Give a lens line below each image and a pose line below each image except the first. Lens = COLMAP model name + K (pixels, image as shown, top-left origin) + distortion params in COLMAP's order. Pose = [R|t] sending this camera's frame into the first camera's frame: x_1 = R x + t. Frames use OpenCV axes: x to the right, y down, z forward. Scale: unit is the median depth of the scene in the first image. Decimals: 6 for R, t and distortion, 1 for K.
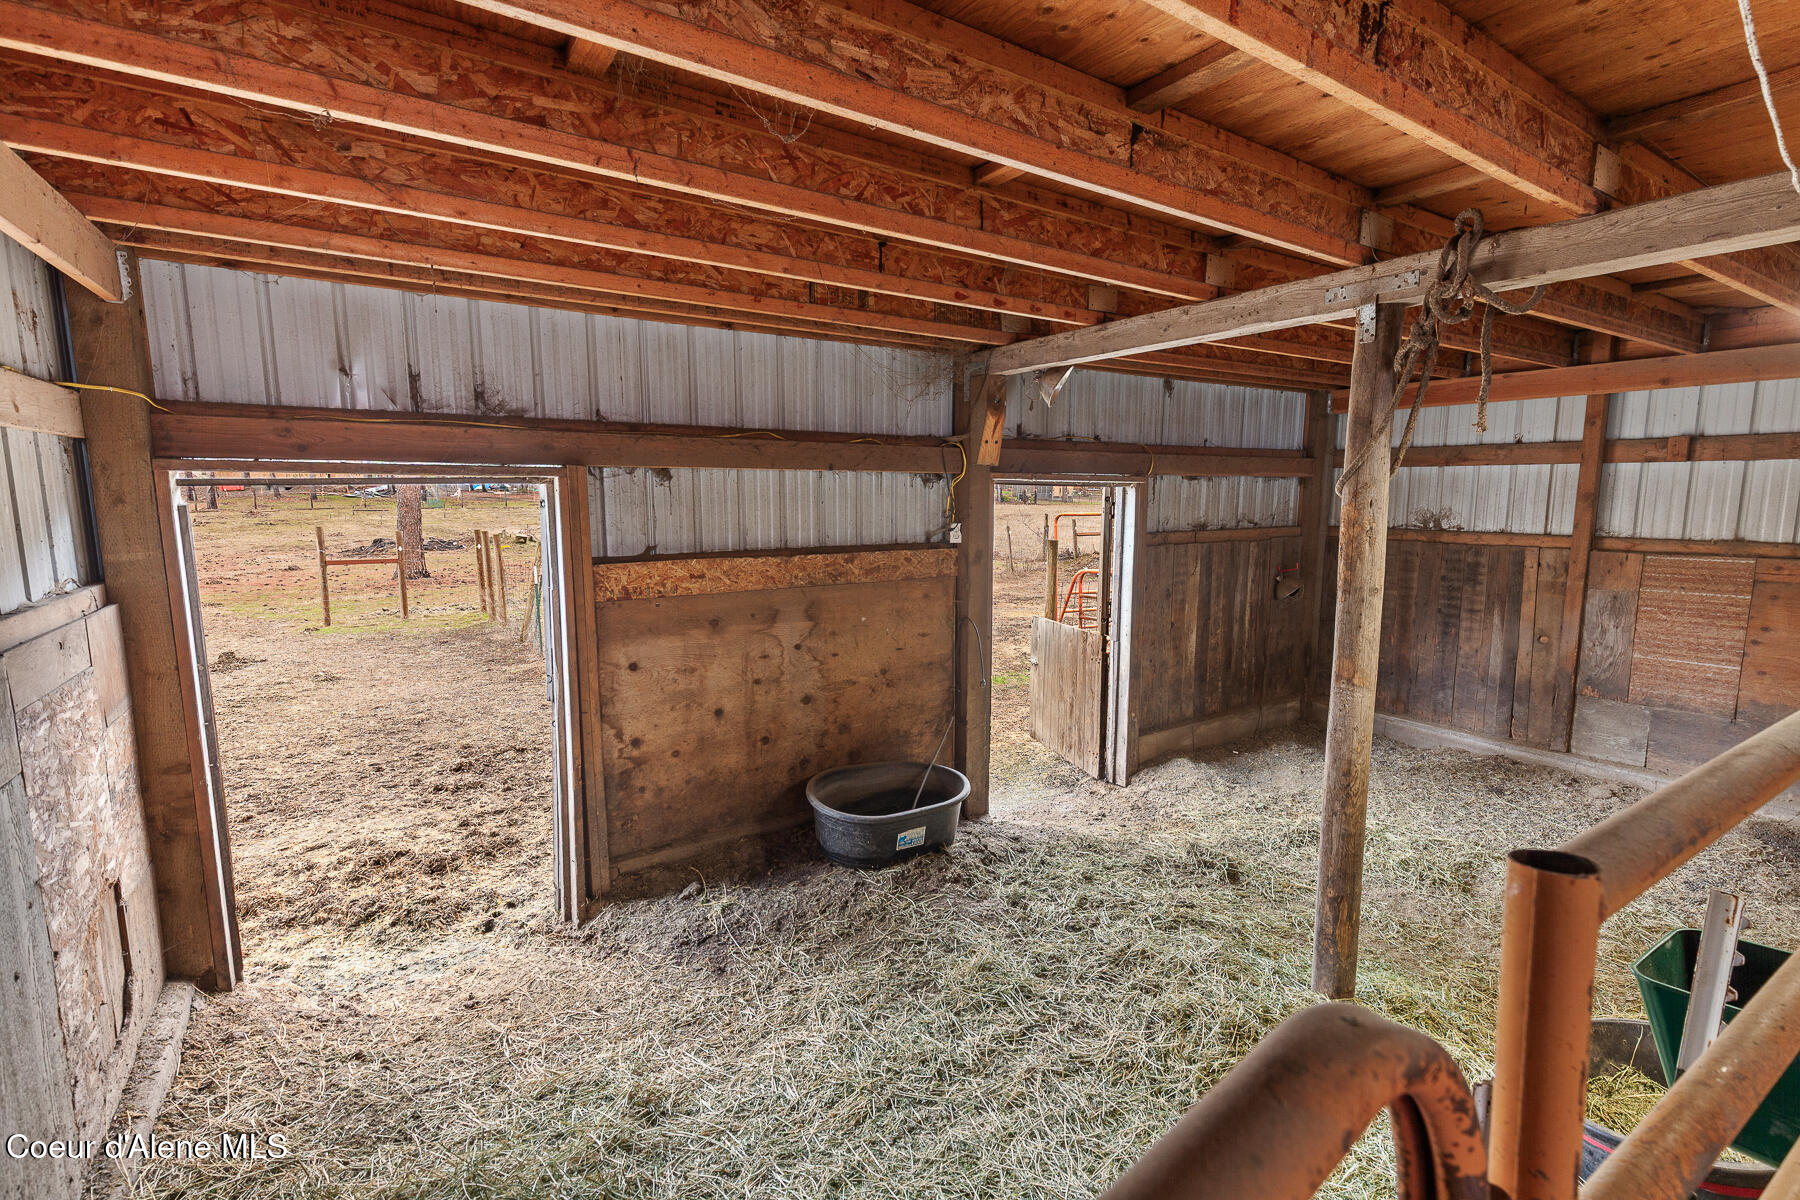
lens RADIAL K [[821.2, 0, 905.0], [0, 821.2, 600.6], [0, 0, 1]] dist [0.000842, -0.000021]
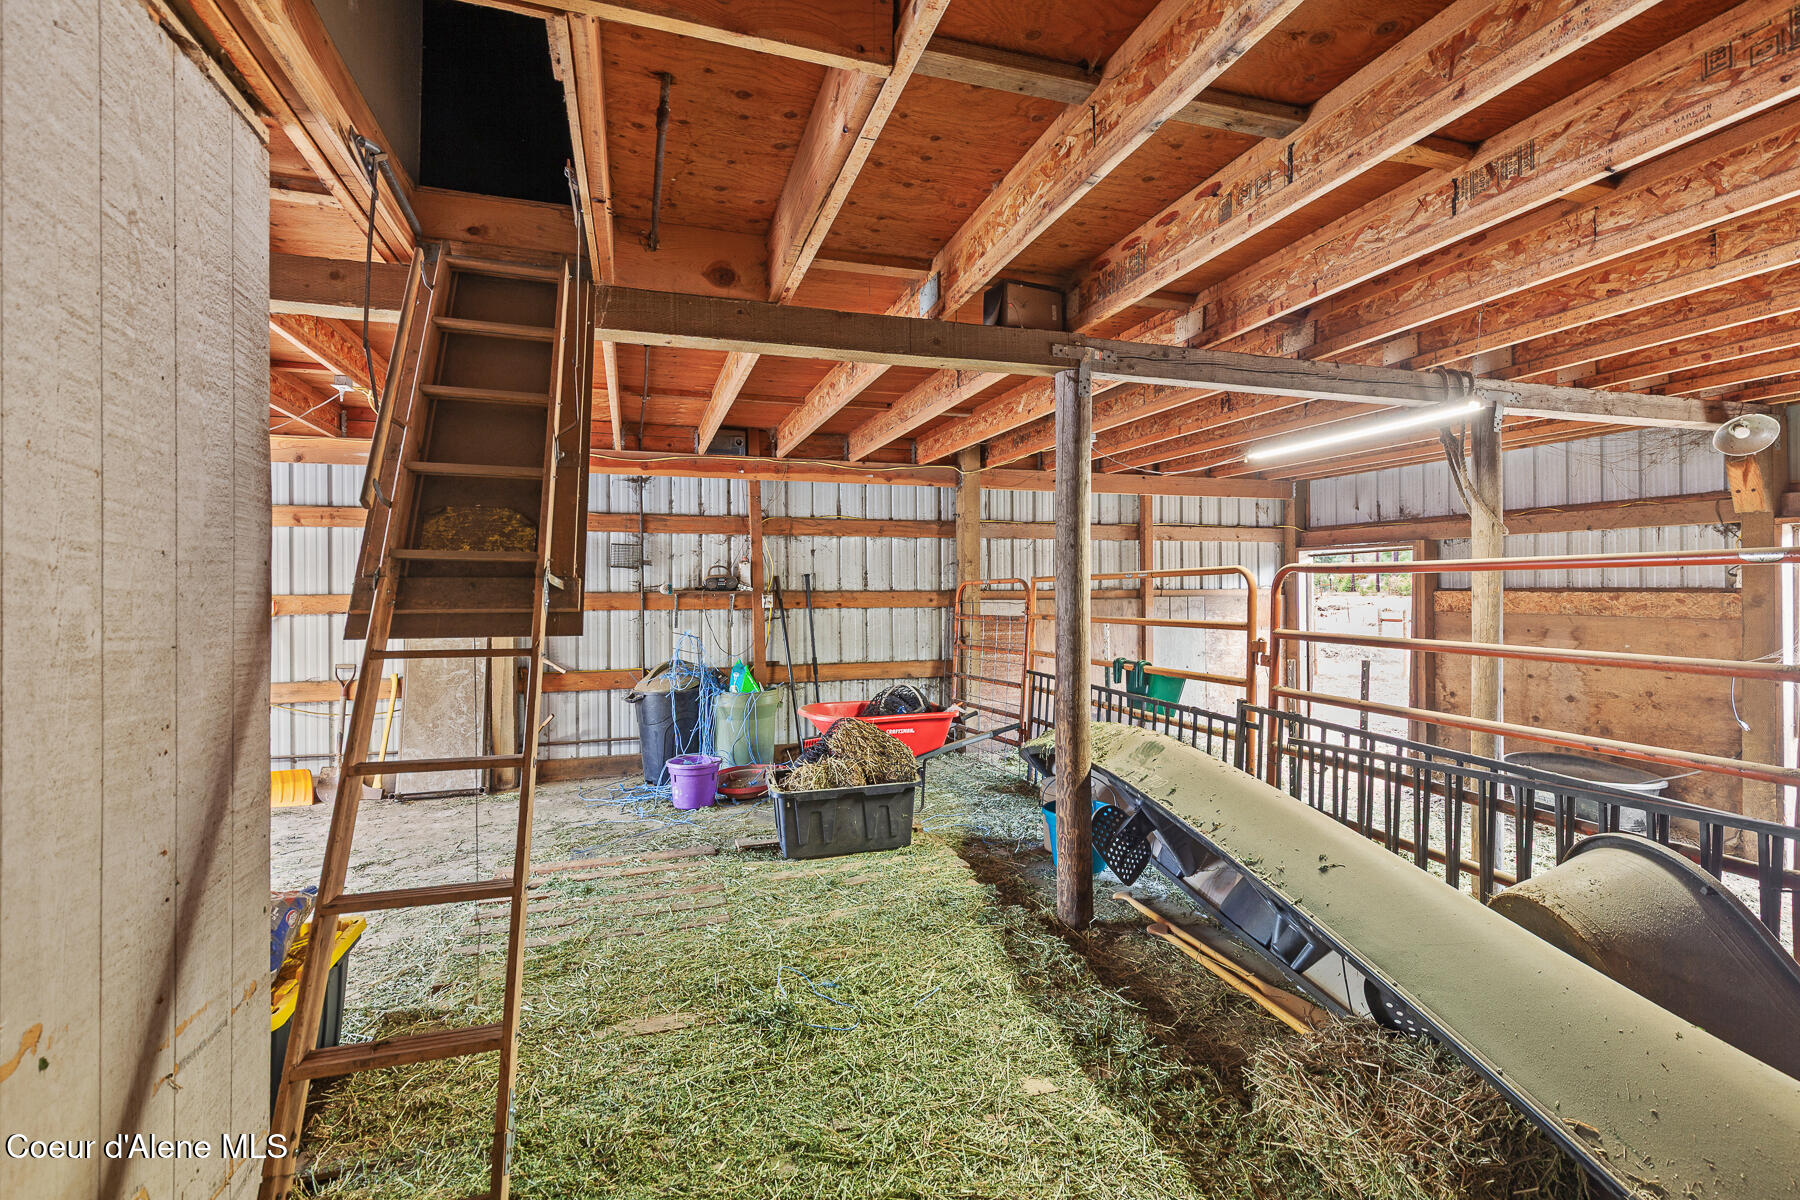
lens RADIAL K [[821.2, 0, 901.0], [0, 821.2, 592.7], [0, 0, 1]] dist [0.000842, -0.000021]
pose [[-0.267592, 0.003087, -0.963527, 1.548422], [-0.129286, 0.990837, 0.039080, 0.038609], [0.954819, 0.135028, -0.264741, 0.289661]]
